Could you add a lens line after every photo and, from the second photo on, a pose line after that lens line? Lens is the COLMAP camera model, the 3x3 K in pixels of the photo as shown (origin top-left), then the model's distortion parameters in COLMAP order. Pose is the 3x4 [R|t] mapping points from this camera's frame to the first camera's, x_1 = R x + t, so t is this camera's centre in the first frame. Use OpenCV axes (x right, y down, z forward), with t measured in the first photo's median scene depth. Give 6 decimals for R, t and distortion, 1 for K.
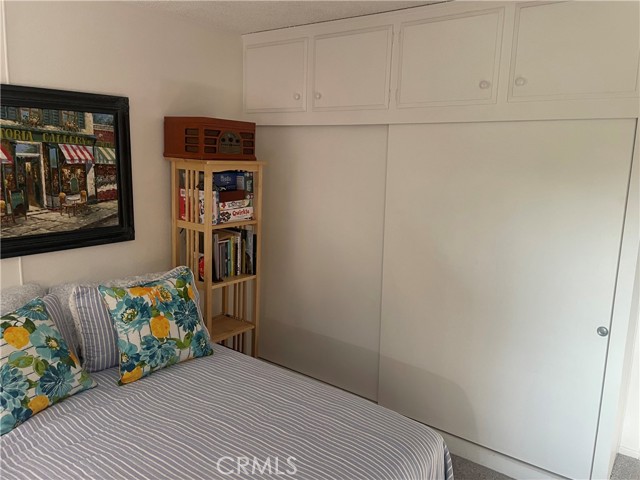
lens RADIAL K [[481.7, 0, 320.9], [0, 481.7, 233.4], [0, 0, 1]] dist [0.091776, -0.117443]
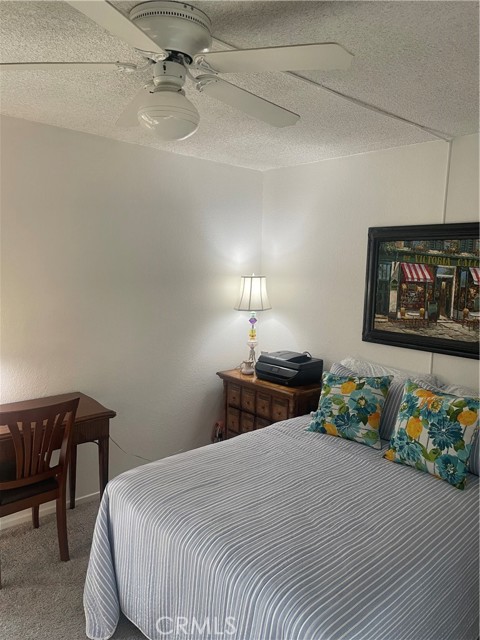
lens RADIAL K [[481.7, 0, 241.6], [0, 481.7, 320.6], [0, 0, 1]] dist [0.091776, -0.117443]
pose [[-0.182382, 0.084011, -0.979632, 0.735486], [-0.197746, 0.972850, 0.120245, -0.090797], [0.963137, 0.215648, -0.160817, 0.686177]]
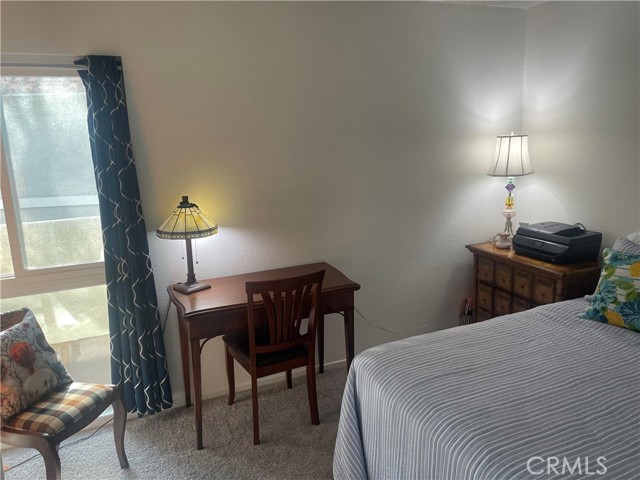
lens RADIAL K [[481.7, 0, 321.5], [0, 481.7, 233.4], [0, 0, 1]] dist [0.091776, -0.117443]
pose [[-0.487665, 0.172703, -0.855778, 0.660783], [-0.129638, 0.955046, 0.266610, -0.083750], [0.863352, 0.240958, -0.443354, 0.650525]]
